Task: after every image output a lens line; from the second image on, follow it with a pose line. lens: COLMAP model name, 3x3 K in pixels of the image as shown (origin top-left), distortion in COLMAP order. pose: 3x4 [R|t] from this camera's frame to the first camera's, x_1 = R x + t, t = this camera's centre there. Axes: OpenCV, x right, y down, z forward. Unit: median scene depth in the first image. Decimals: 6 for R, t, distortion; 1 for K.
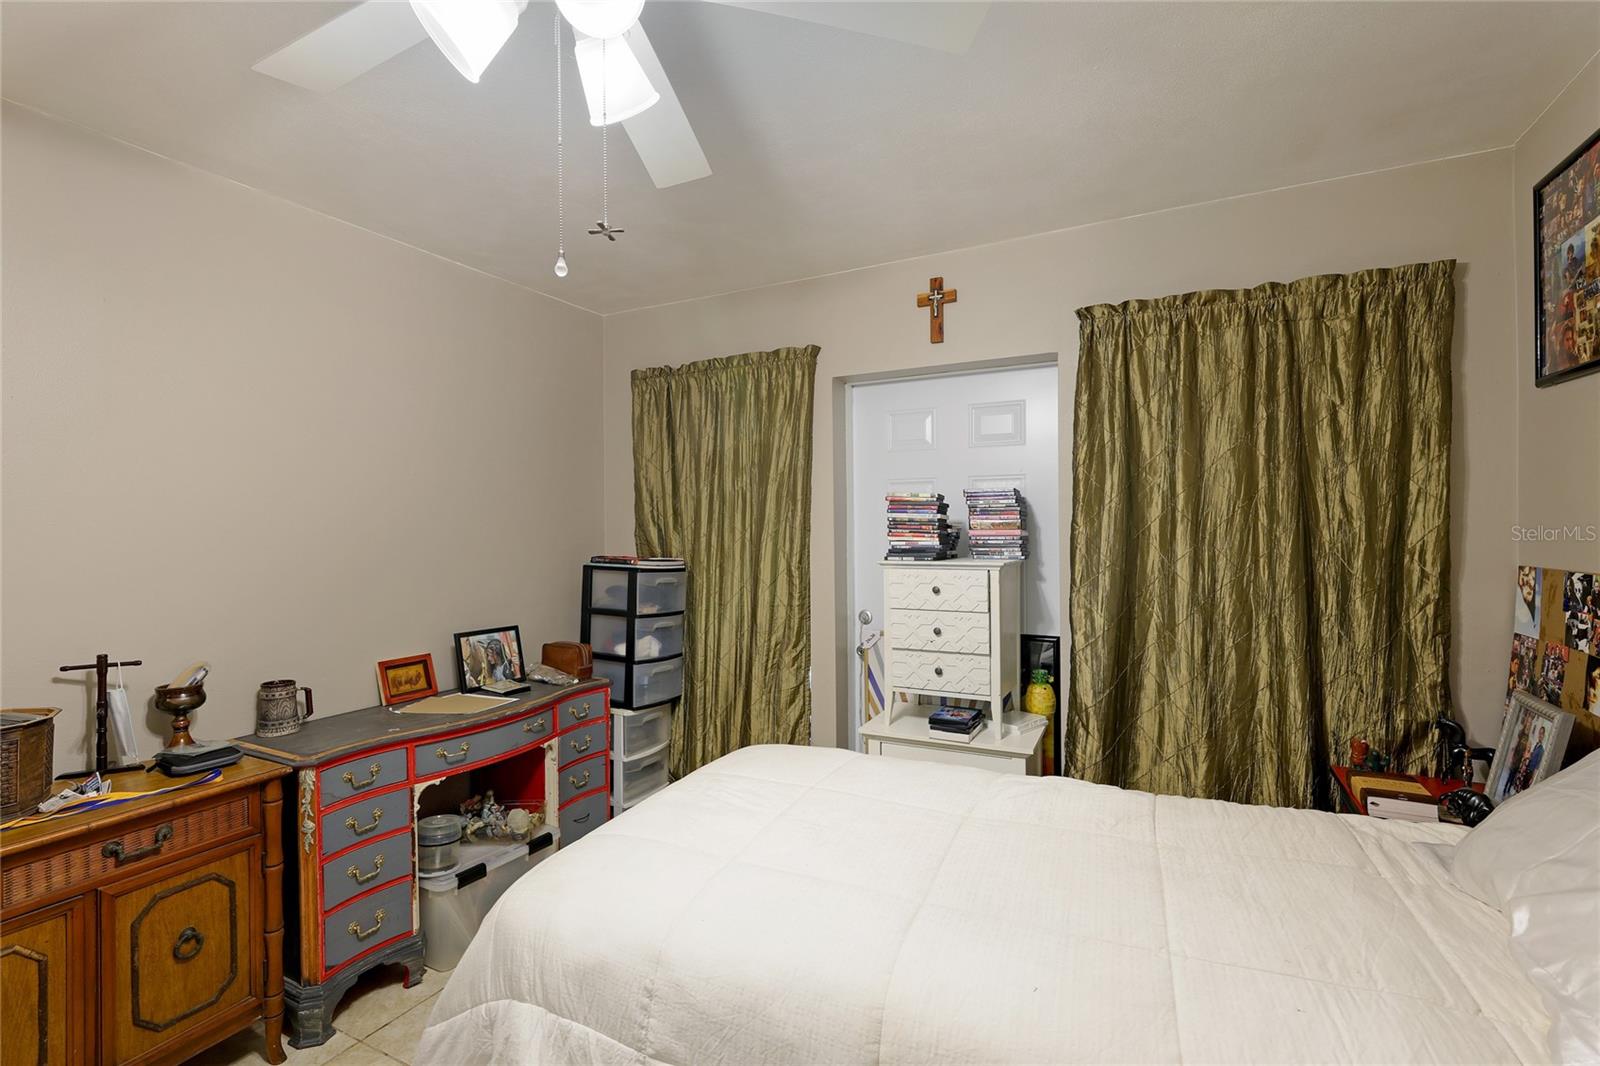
lens RADIAL K [[724.3, 0, 796.1], [0, 724.3, 529.5], [0, 0, 1]] dist [0.001872, 0.000412]
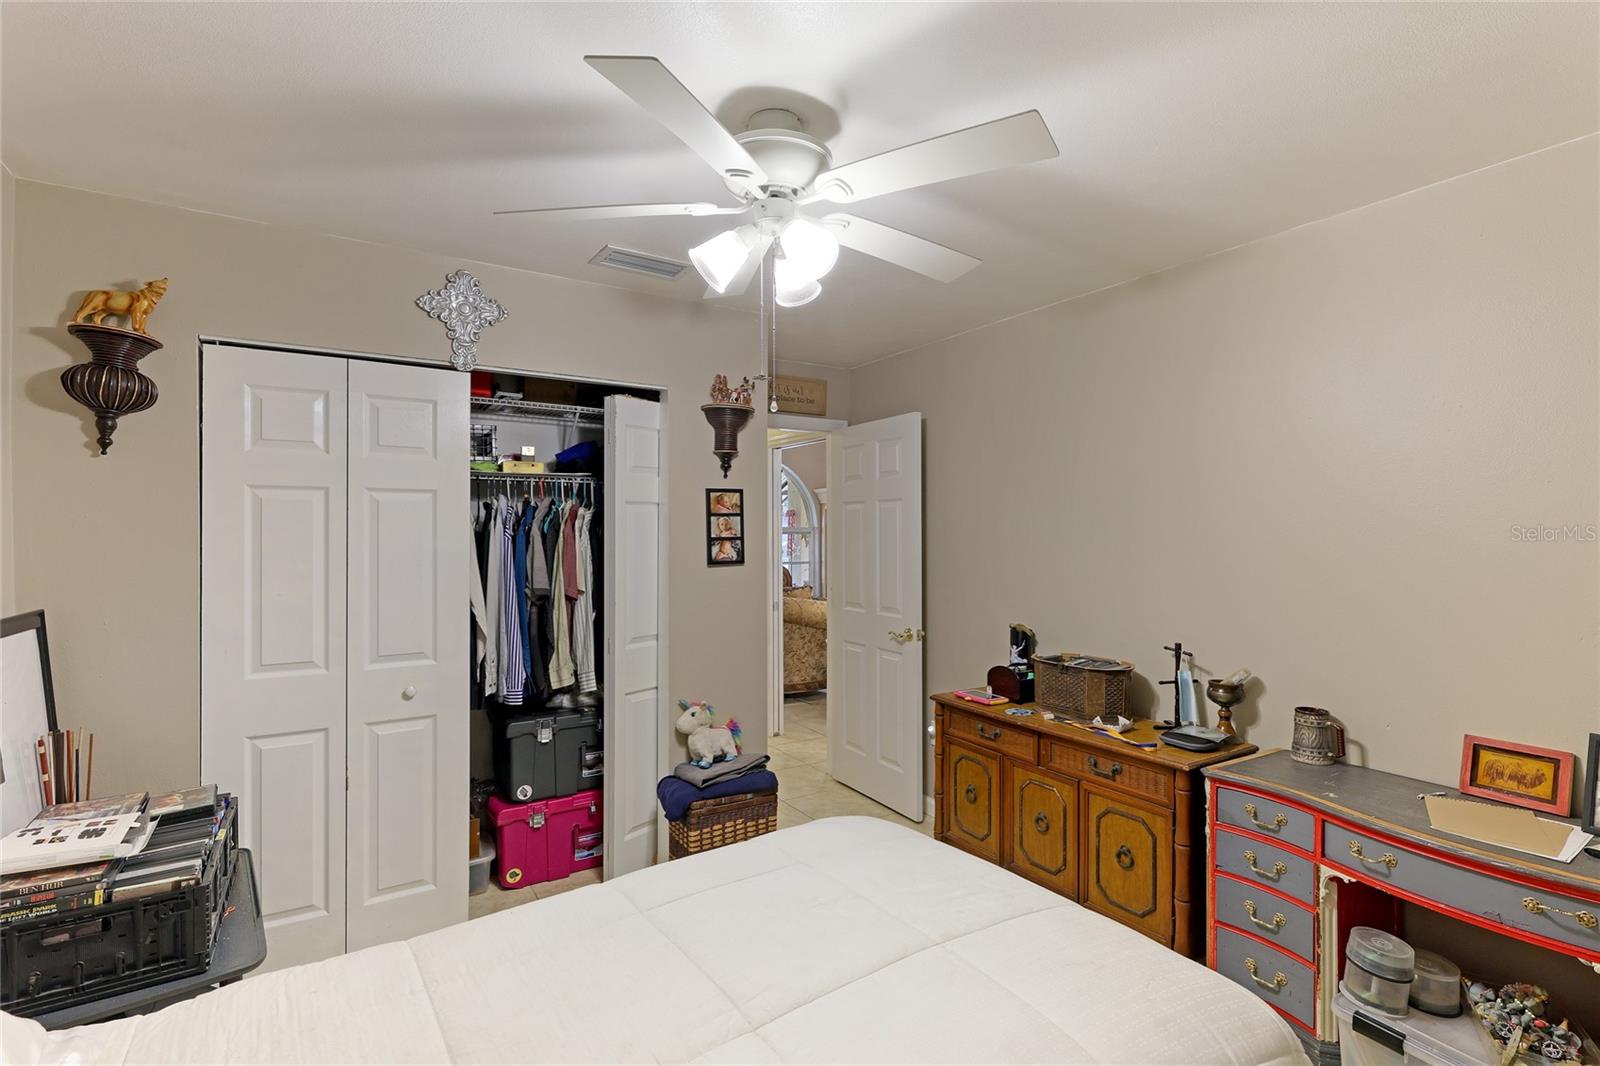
lens RADIAL K [[724.3, 0, 799.9], [0, 724.3, 532.6], [0, 0, 1]] dist [0.001872, 0.000412]
pose [[-0.495266, 0.007797, -0.868707, 0.516912], [0.000436, 0.999962, 0.008727, -0.043848], [0.868742, 0.003943, -0.495250, 0.900553]]
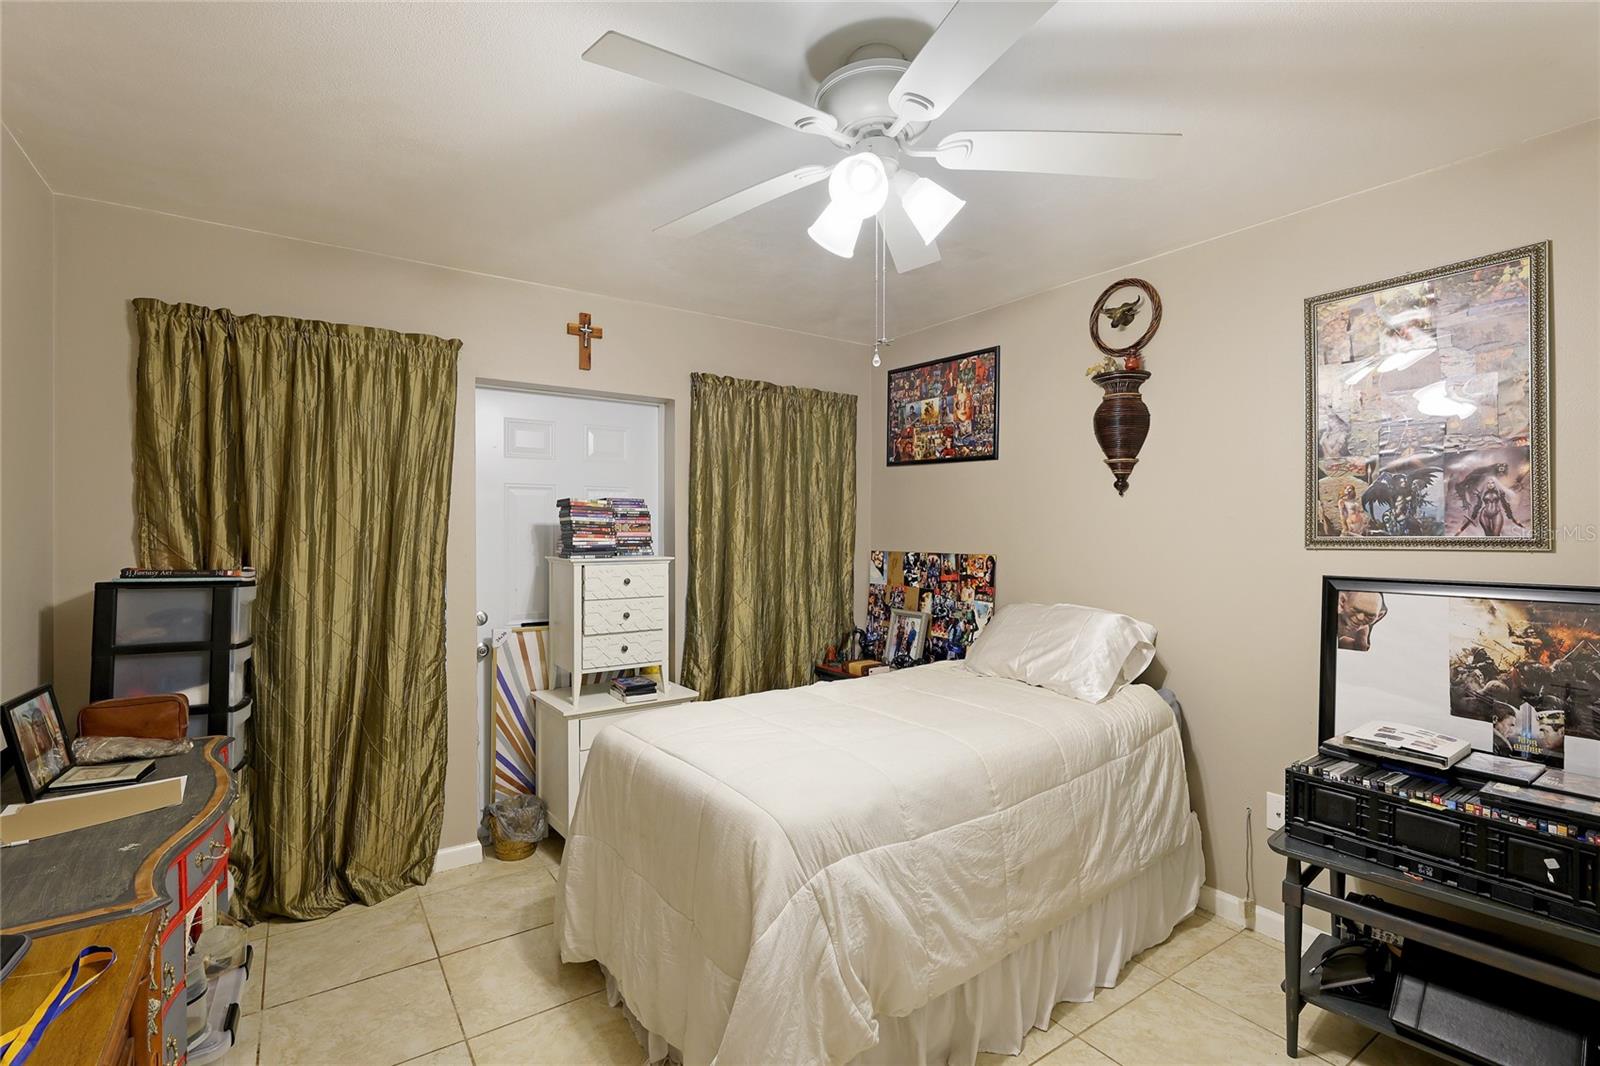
lens RADIAL K [[724.3, 0, 796.9], [0, 724.3, 528.1], [0, 0, 1]] dist [0.001872, 0.000412]
pose [[0.475093, 0.010456, 0.879873, -0.850700], [-0.003395, 0.999944, -0.010050, 0.006790], [-0.879929, 0.001787, 0.475102, 0.200152]]
